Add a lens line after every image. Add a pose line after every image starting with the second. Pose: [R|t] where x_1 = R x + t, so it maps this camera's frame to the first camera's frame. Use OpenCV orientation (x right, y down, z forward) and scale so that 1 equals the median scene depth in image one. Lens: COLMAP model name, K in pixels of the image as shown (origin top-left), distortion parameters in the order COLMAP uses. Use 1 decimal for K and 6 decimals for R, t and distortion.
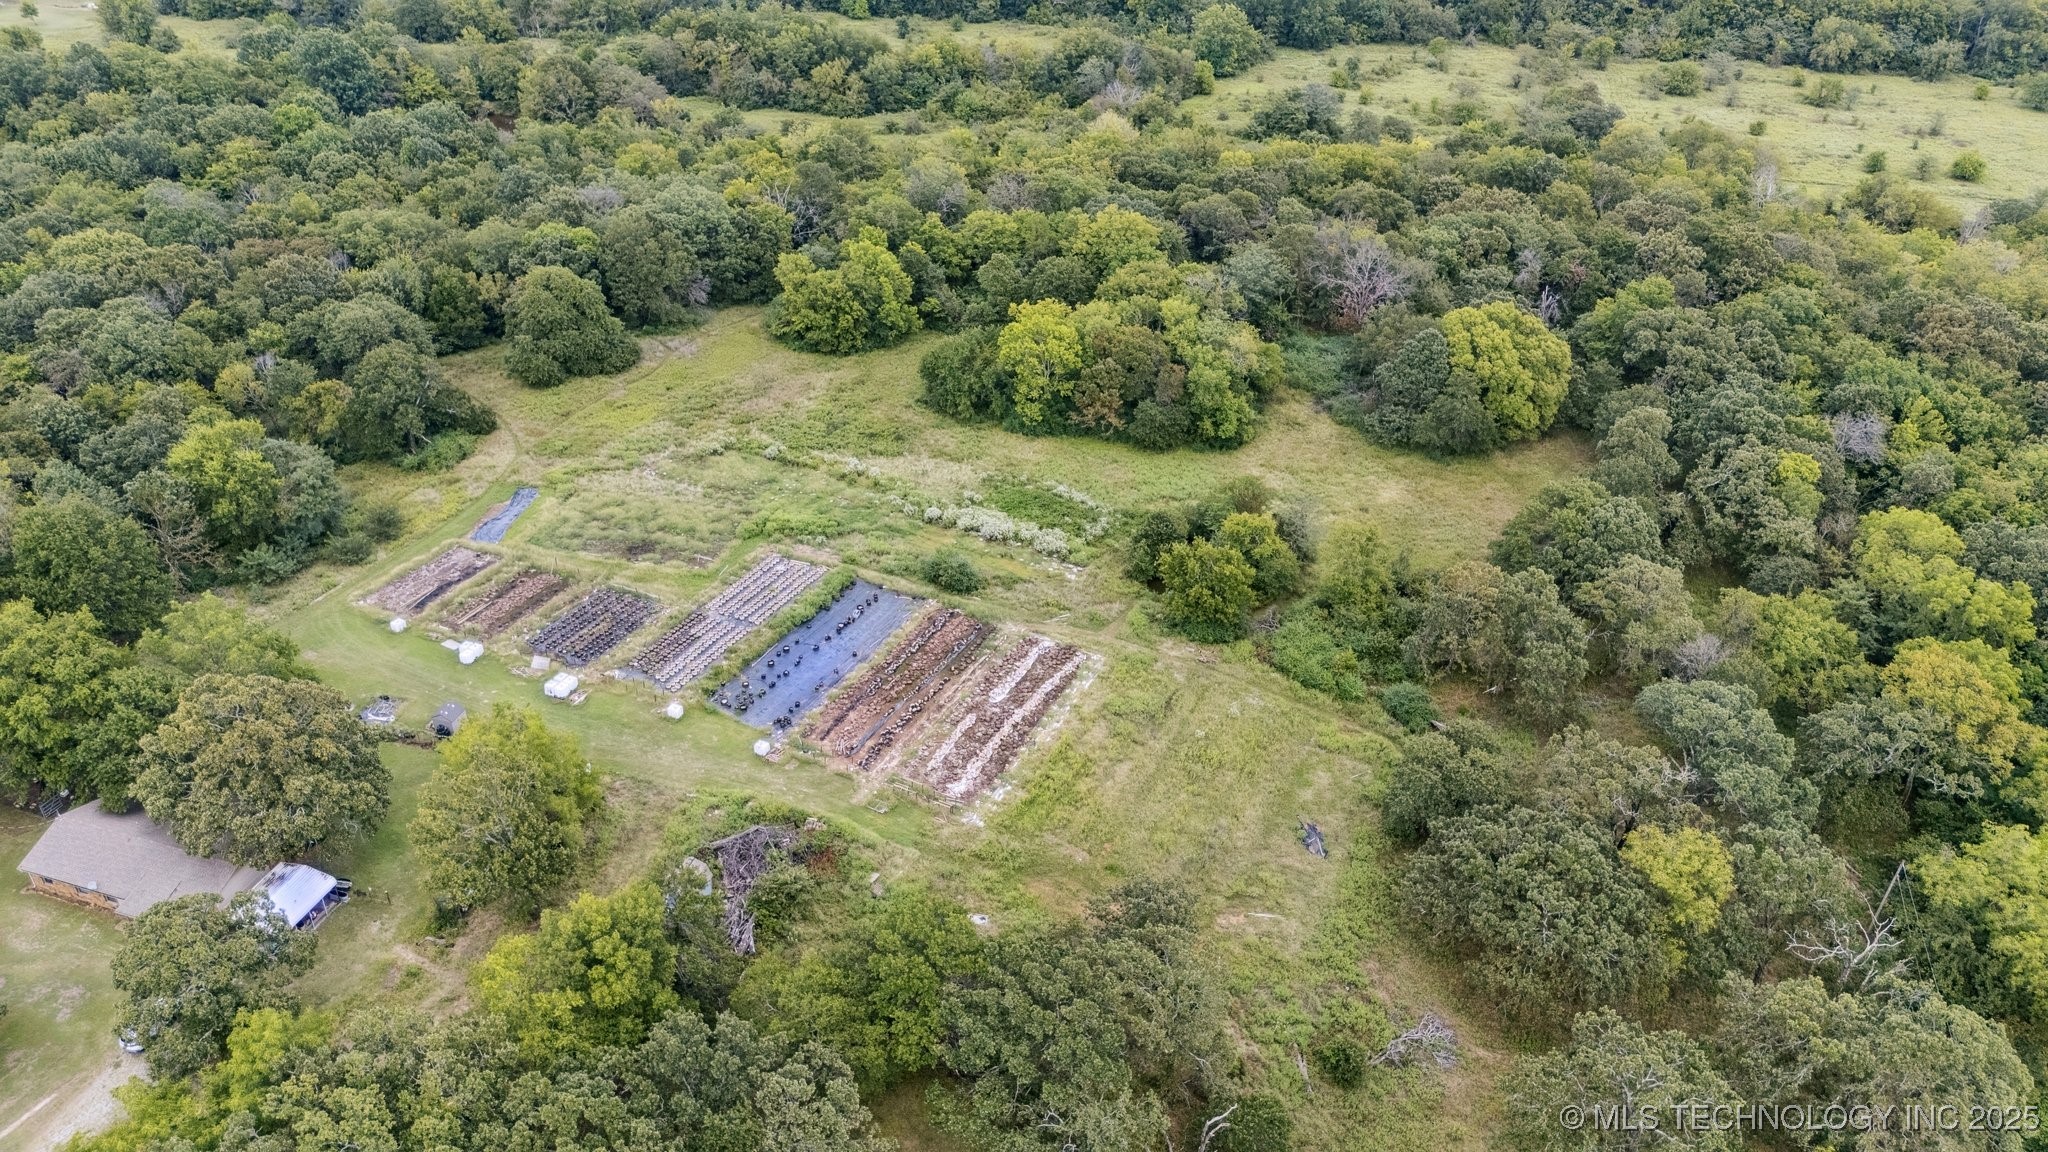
lens RADIAL K [[1536.8, 0, 1018.2], [0, 1536.8, 533.3], [0, 0, 1]] dist [0.070666, -0.070236]
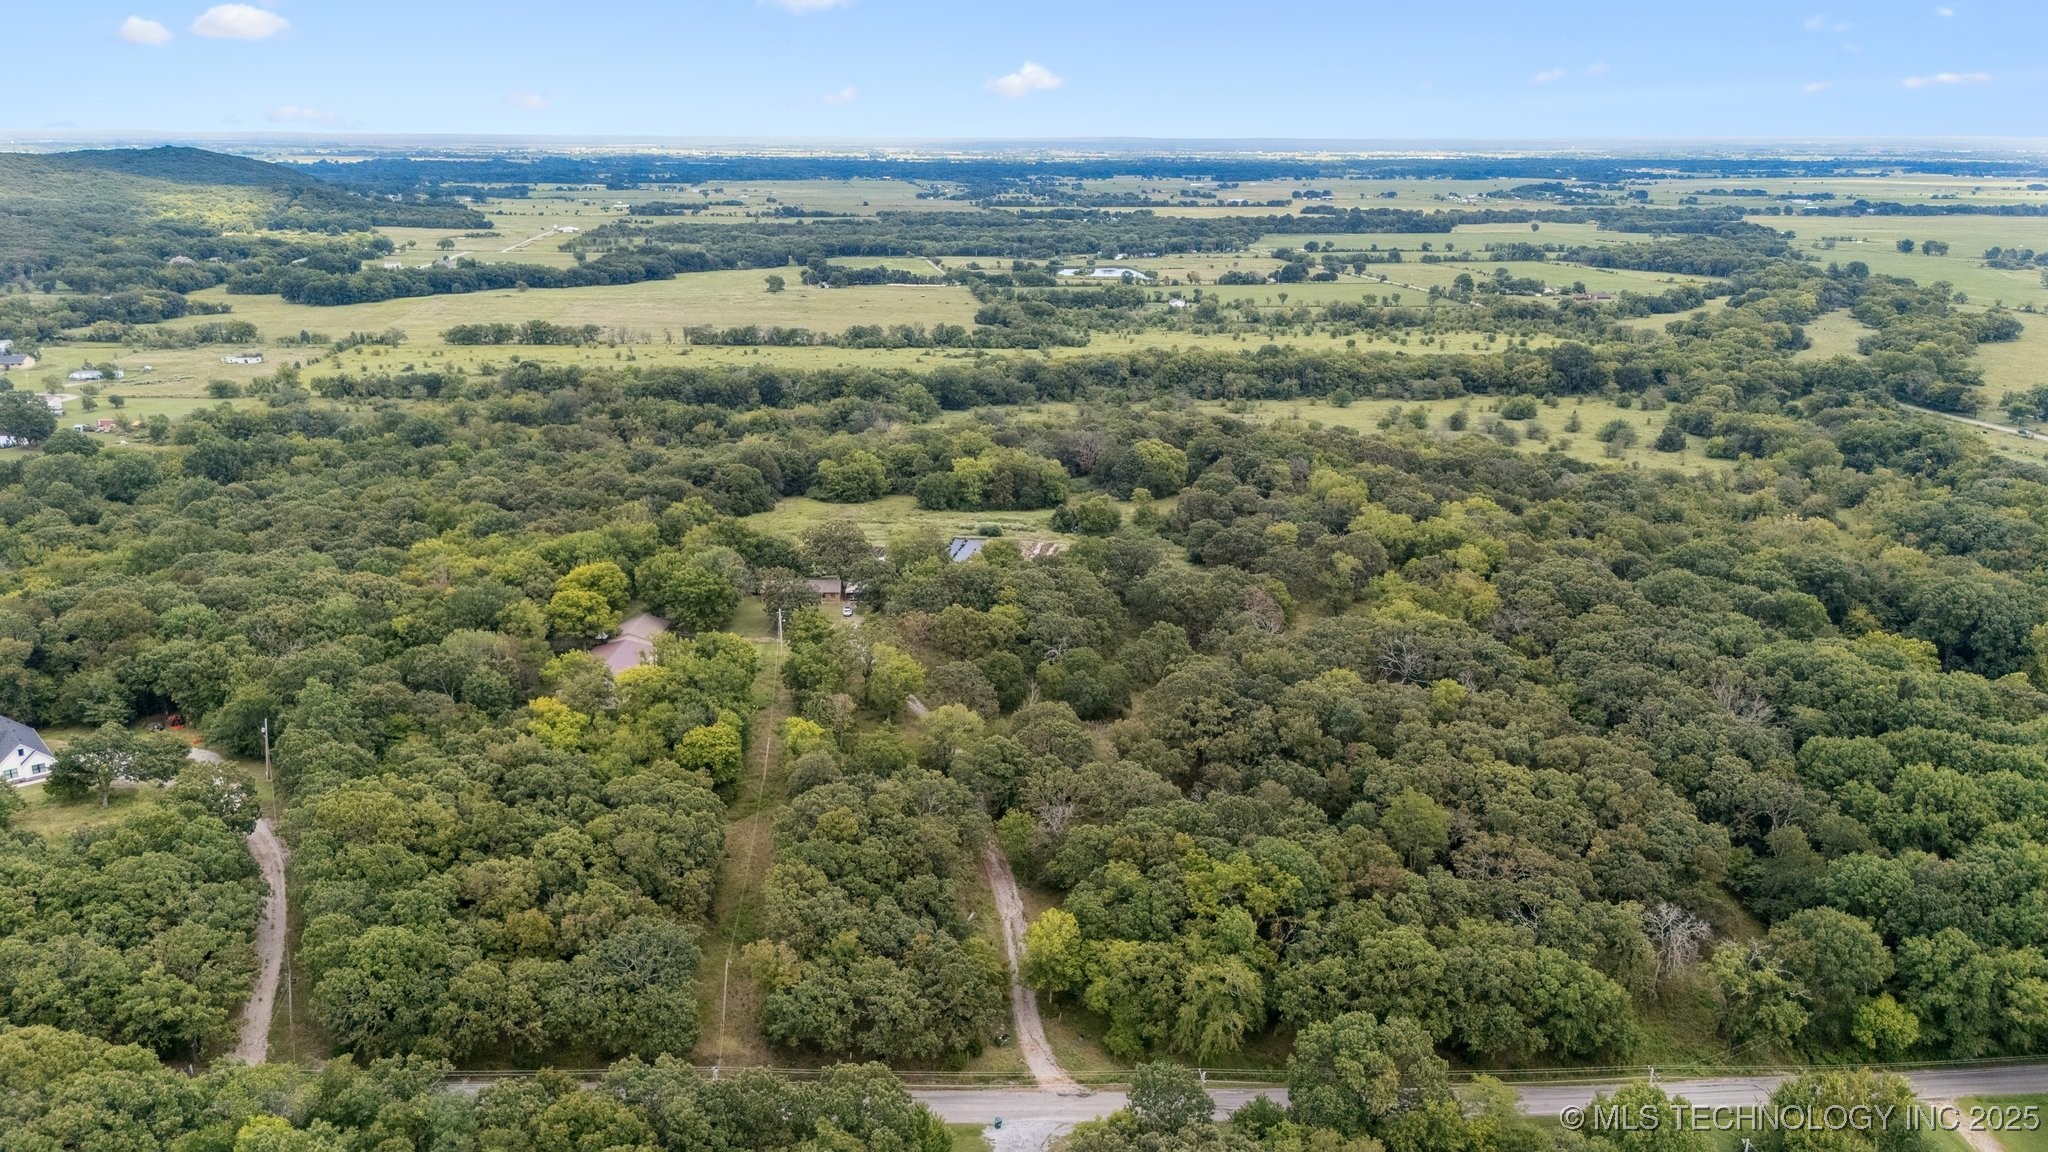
lens RADIAL K [[1489.9, 0, 1024.0], [0, 1489.9, 576.0], [0, 0, 1]] dist [0.063657, -0.071865]
pose [[0.937081, -0.107634, 0.332106, -0.348740], [0.192533, 0.952875, -0.234436, 0.291002], [-0.291222, 0.283626, 0.913644, -0.510859]]
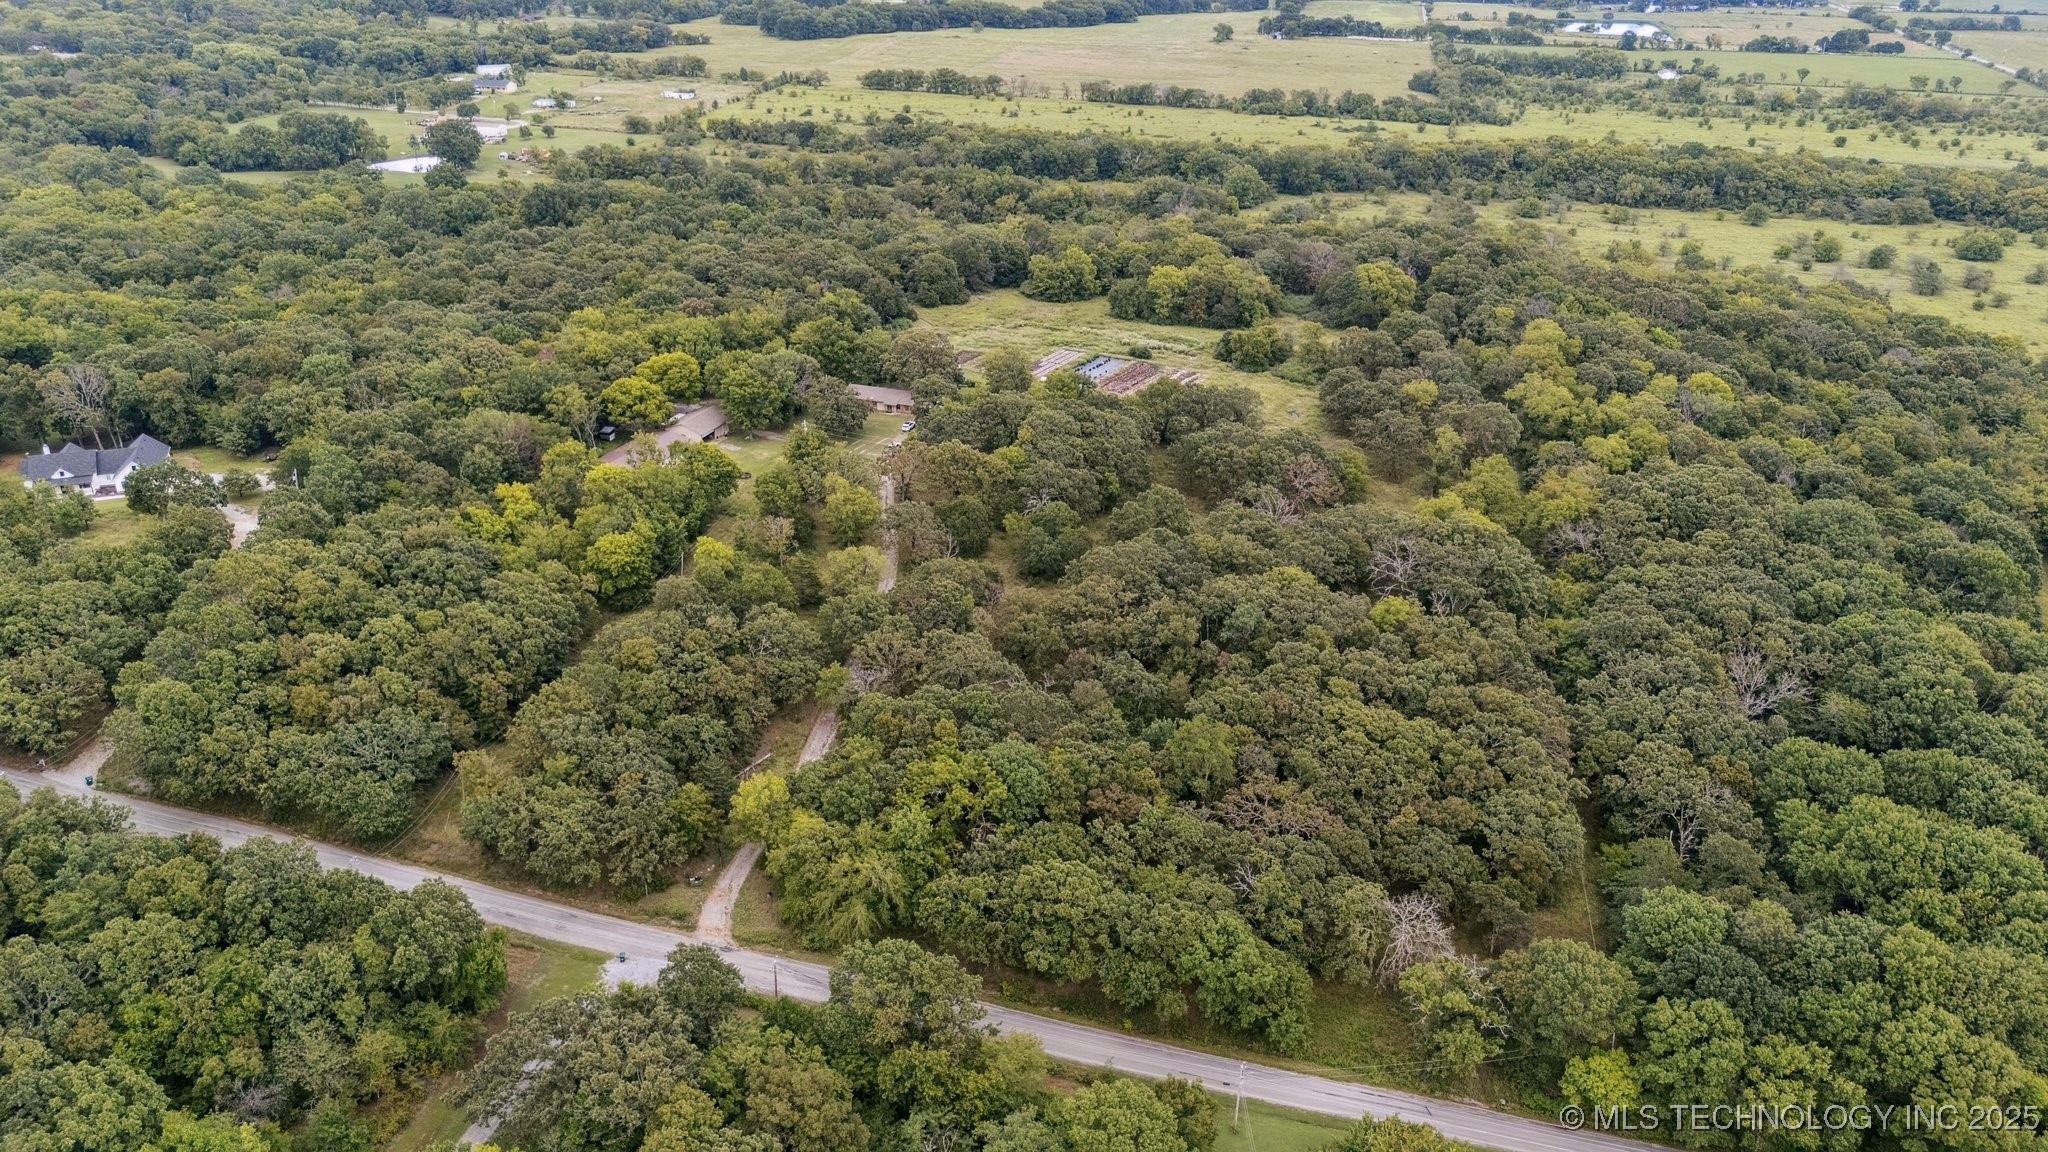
lens RADIAL K [[1489.9, 0, 1024.0], [0, 1489.9, 576.0], [0, 0, 1]] dist [0.063657, -0.071865]
pose [[0.999959, -0.001428, -0.008903, -0.089414], [0.000479, 0.994401, -0.105668, 0.269063], [0.009004, 0.105660, 0.994362, -0.546369]]
